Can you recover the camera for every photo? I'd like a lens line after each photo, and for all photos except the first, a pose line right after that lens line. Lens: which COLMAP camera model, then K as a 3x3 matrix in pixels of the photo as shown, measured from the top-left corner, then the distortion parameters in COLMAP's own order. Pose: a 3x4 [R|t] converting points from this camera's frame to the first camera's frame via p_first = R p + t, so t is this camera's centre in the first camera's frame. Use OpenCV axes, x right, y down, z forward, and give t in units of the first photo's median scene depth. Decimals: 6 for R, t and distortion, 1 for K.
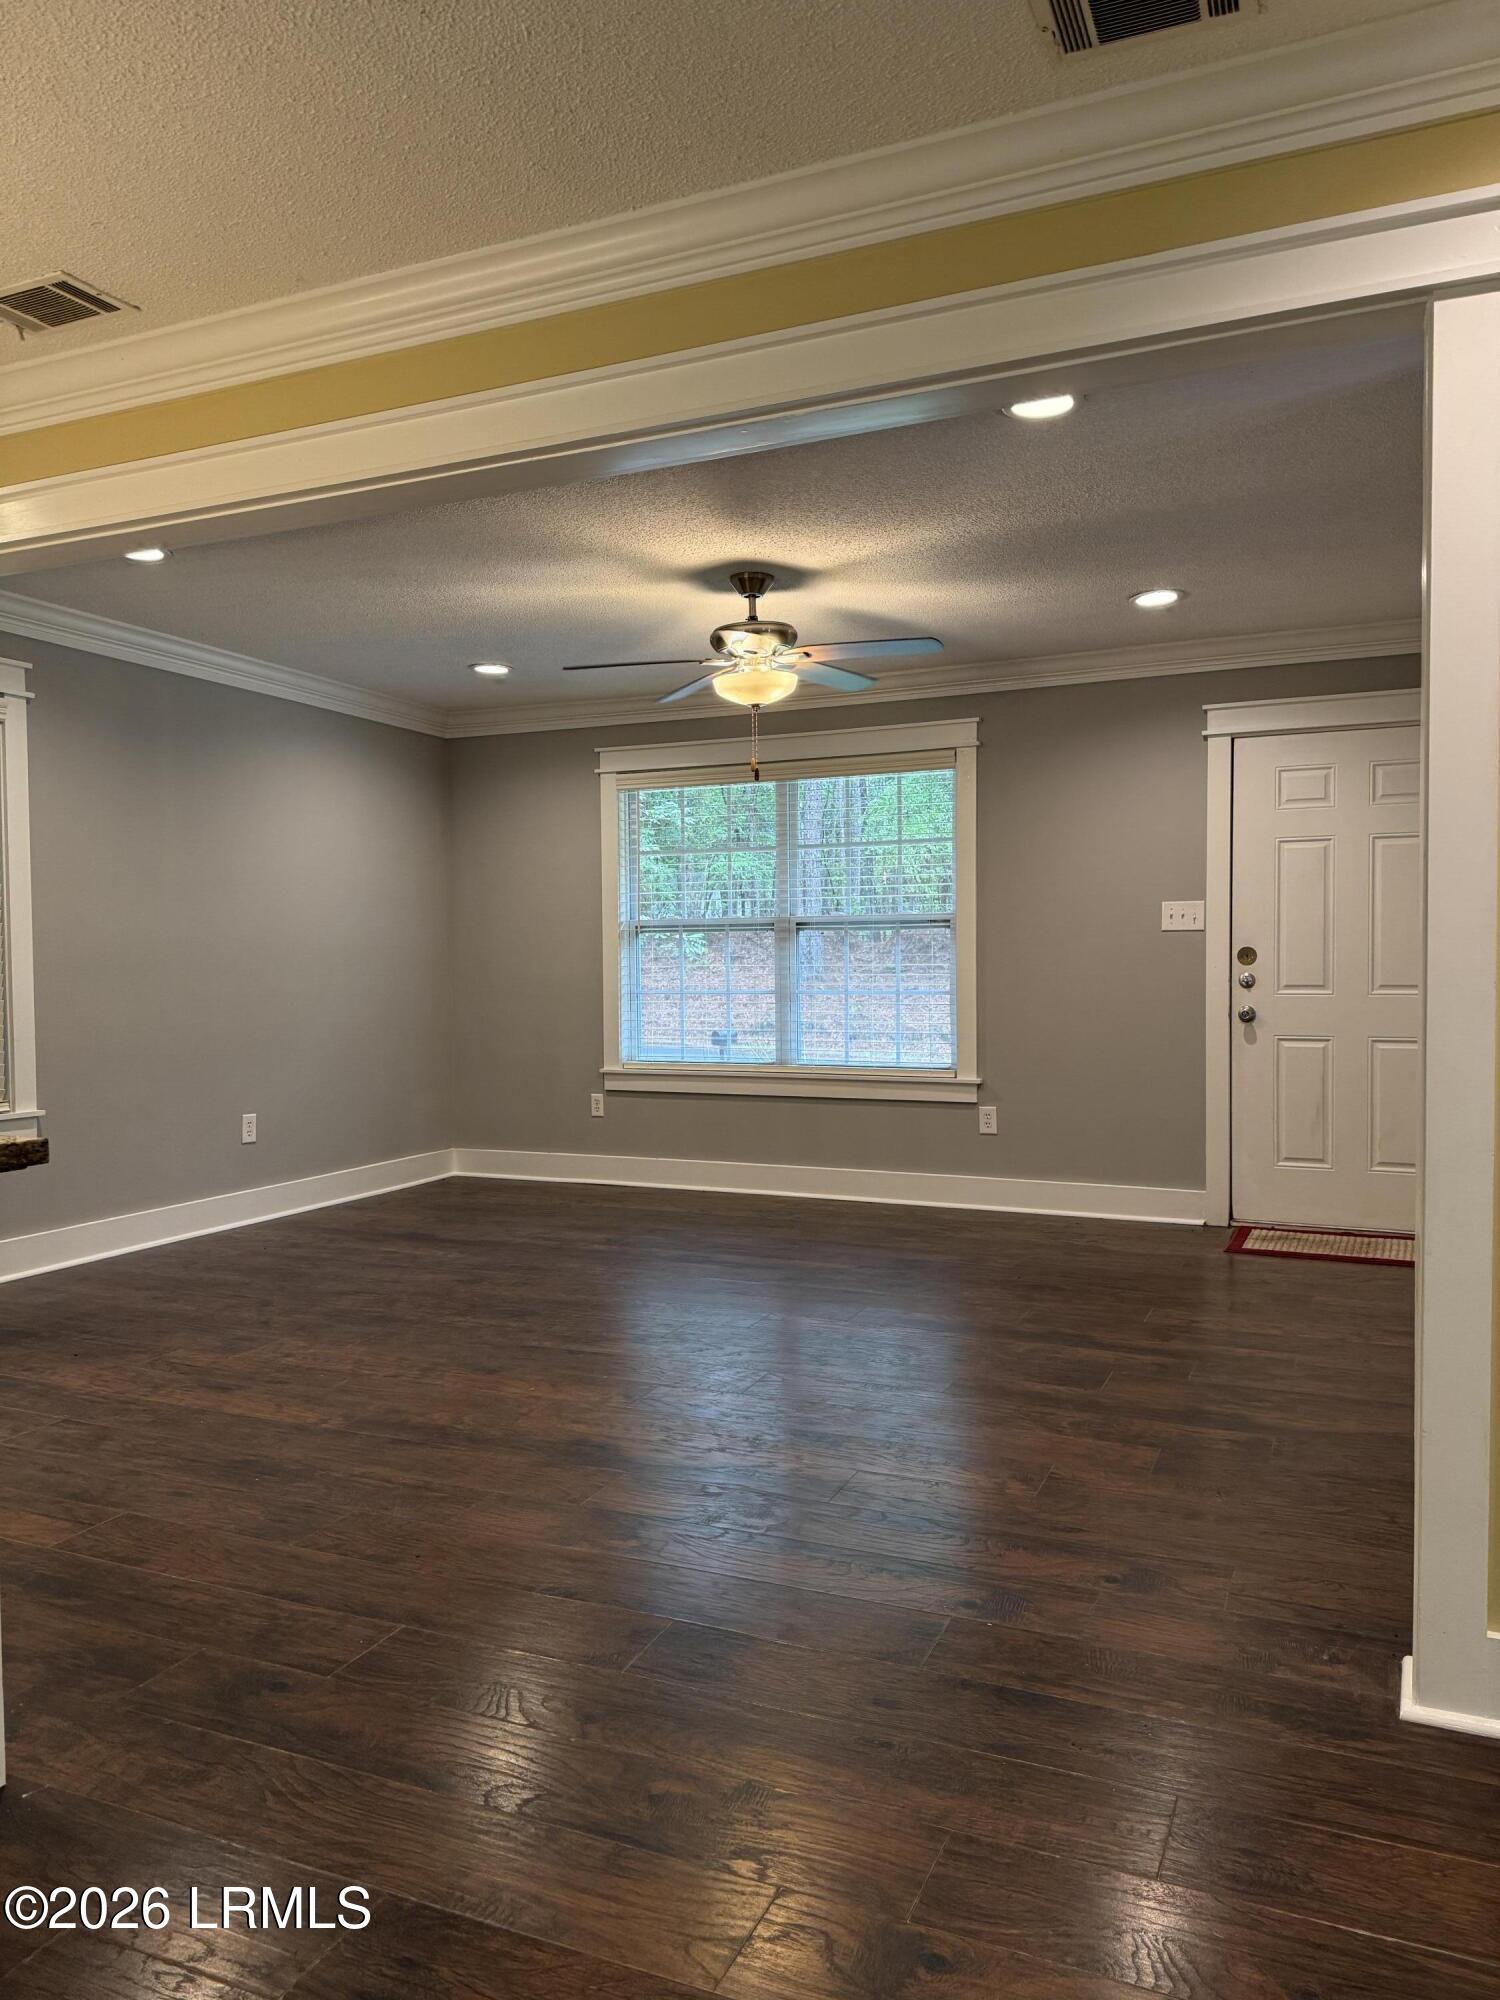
lens RADIAL K [[1411.5, 0, 732.5], [0, 1411.5, 997.5], [0, 0, 1]] dist [0.043103, -0.038986]
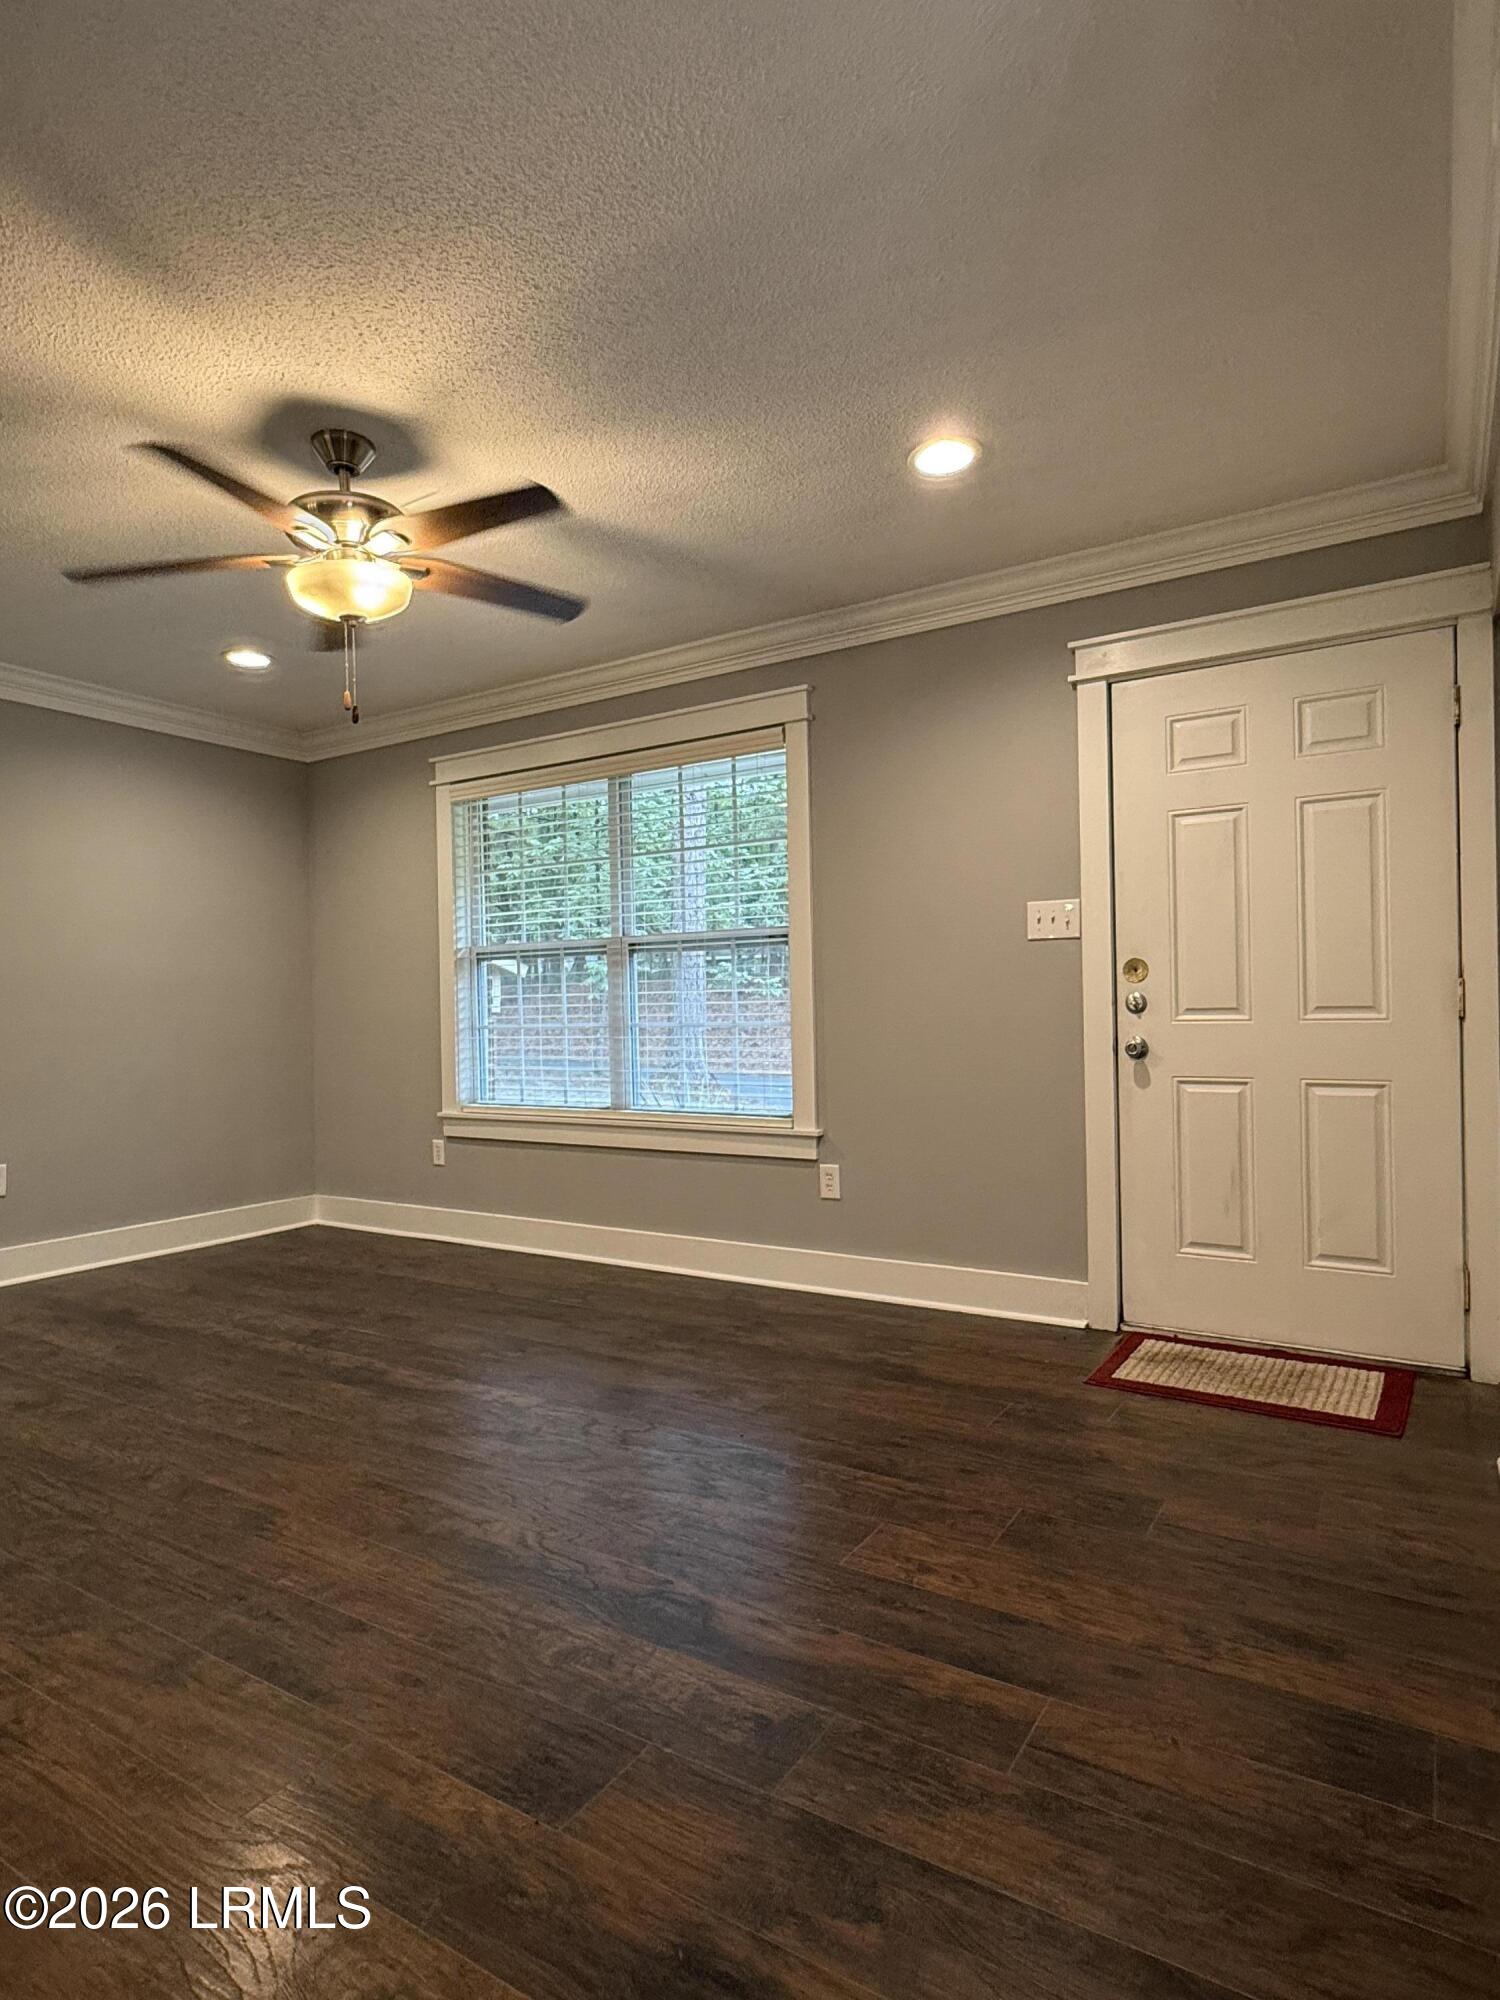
lens RADIAL K [[1107.7, 0, 746.0], [0, 1107.7, 1005.6], [0, 0, 1]] dist [-0.002090, 0.001171]
pose [[0.991547, -0.009556, -0.129395, 0.229894], [0.005704, 0.999530, -0.030105, 0.005819], [0.129622, 0.029112, 0.991136, 0.387105]]
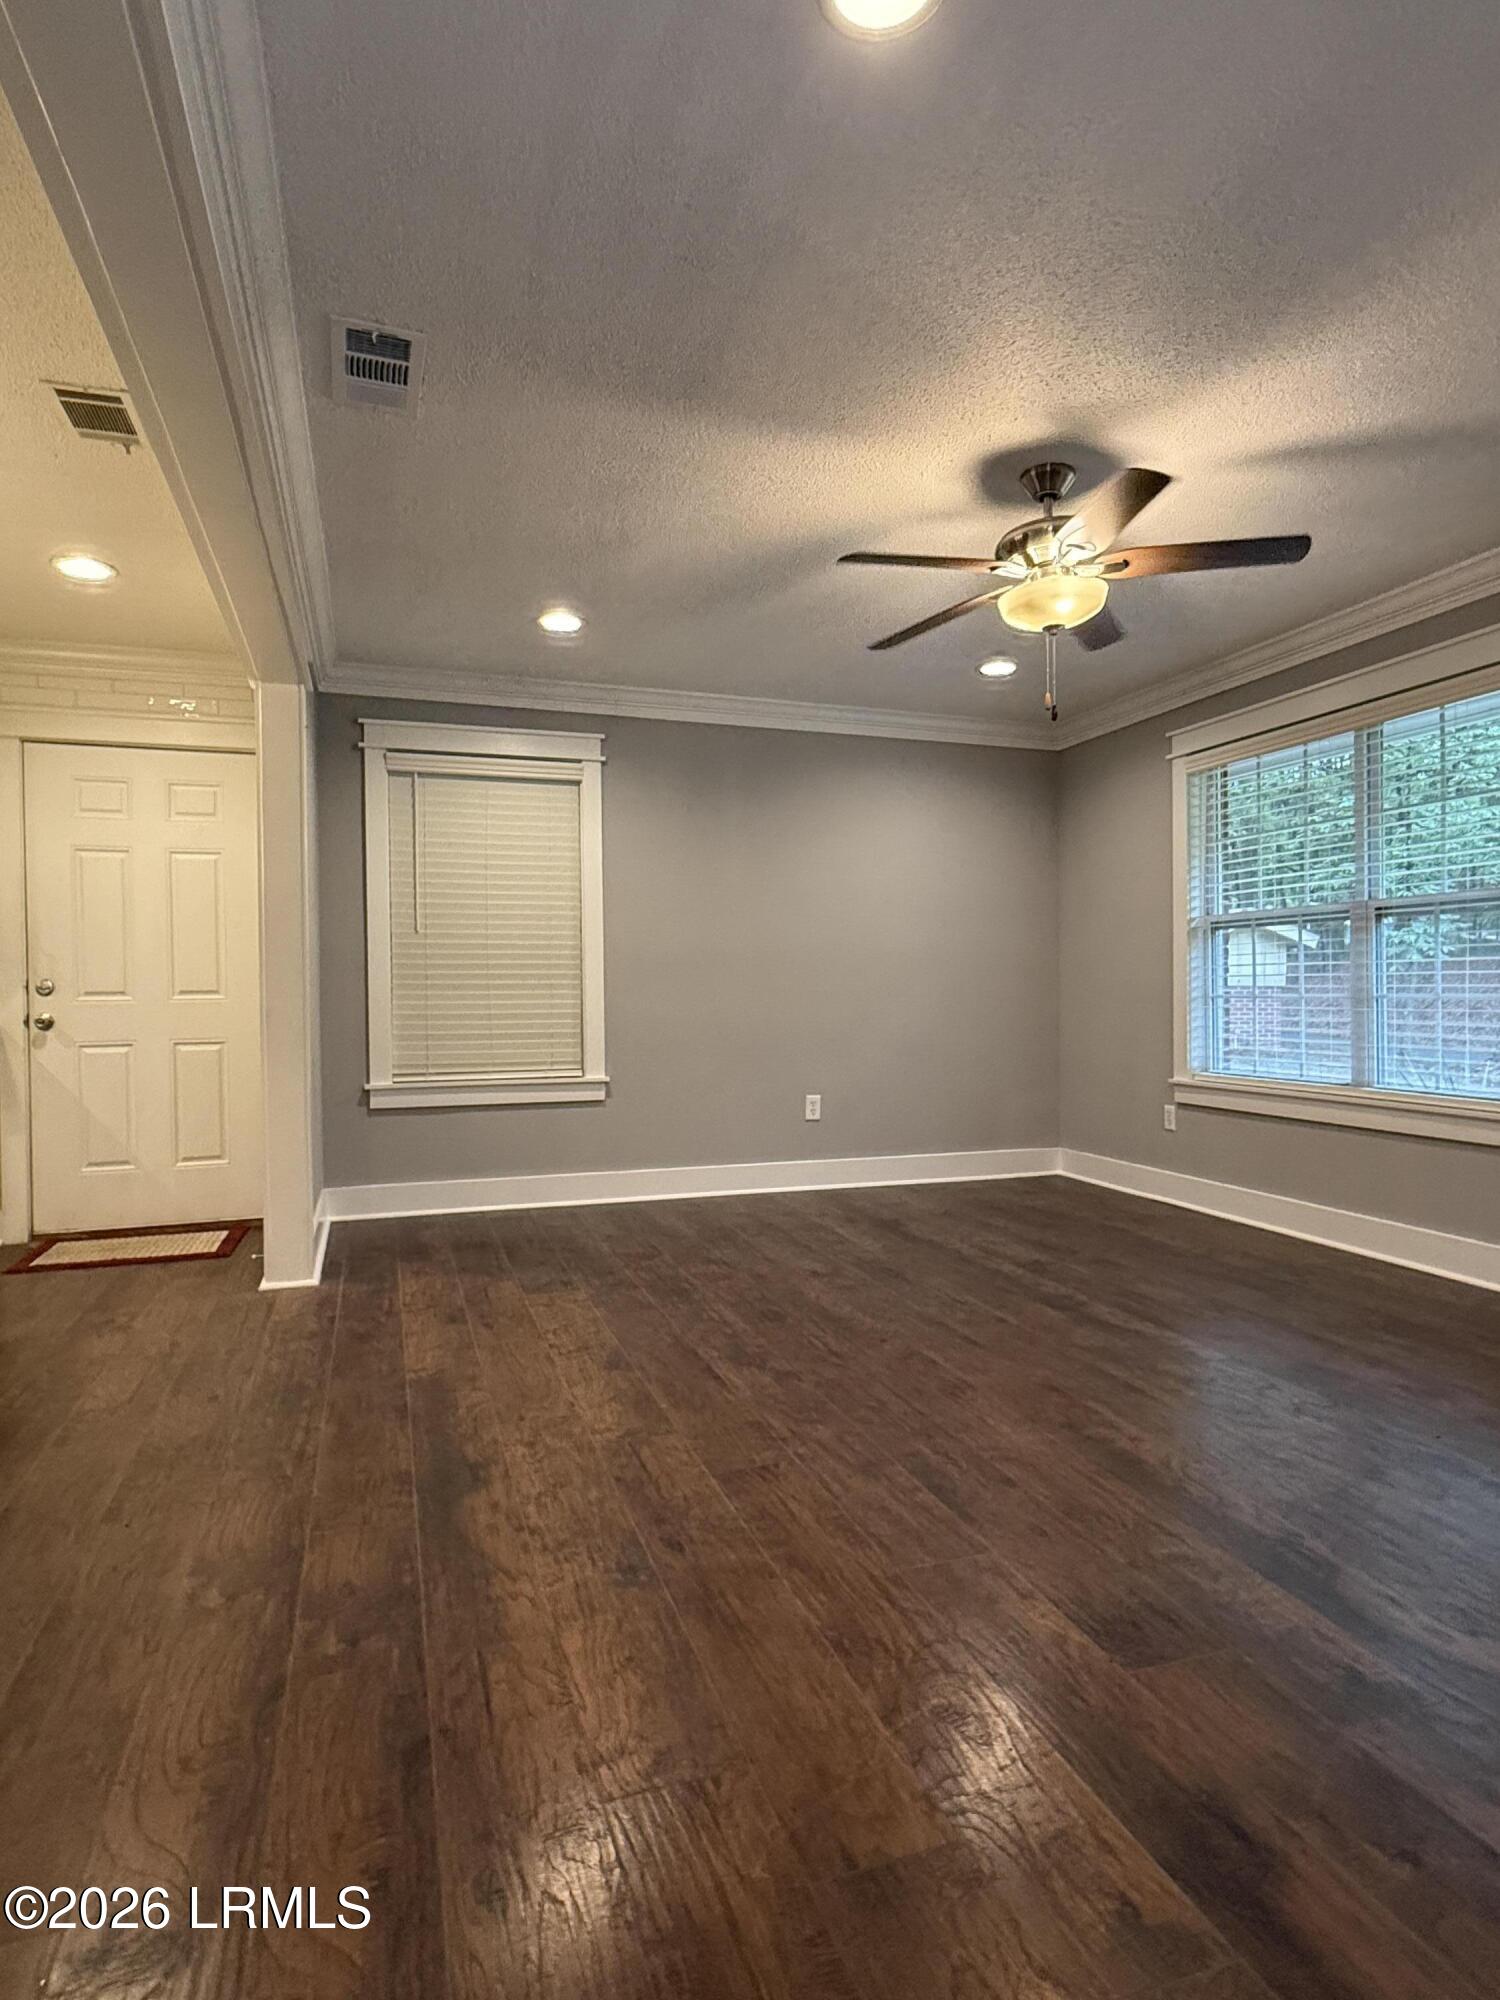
lens RADIAL K [[1107.7, 0, 744.7], [0, 1107.7, 999.4], [0, 0, 1]] dist [-0.002090, 0.001171]
pose [[0.683996, 0.012471, -0.729379, 0.290624], [-0.022505, 0.999739, -0.004012, 0.009603], [0.729138, 0.019159, 0.684098, 0.360083]]
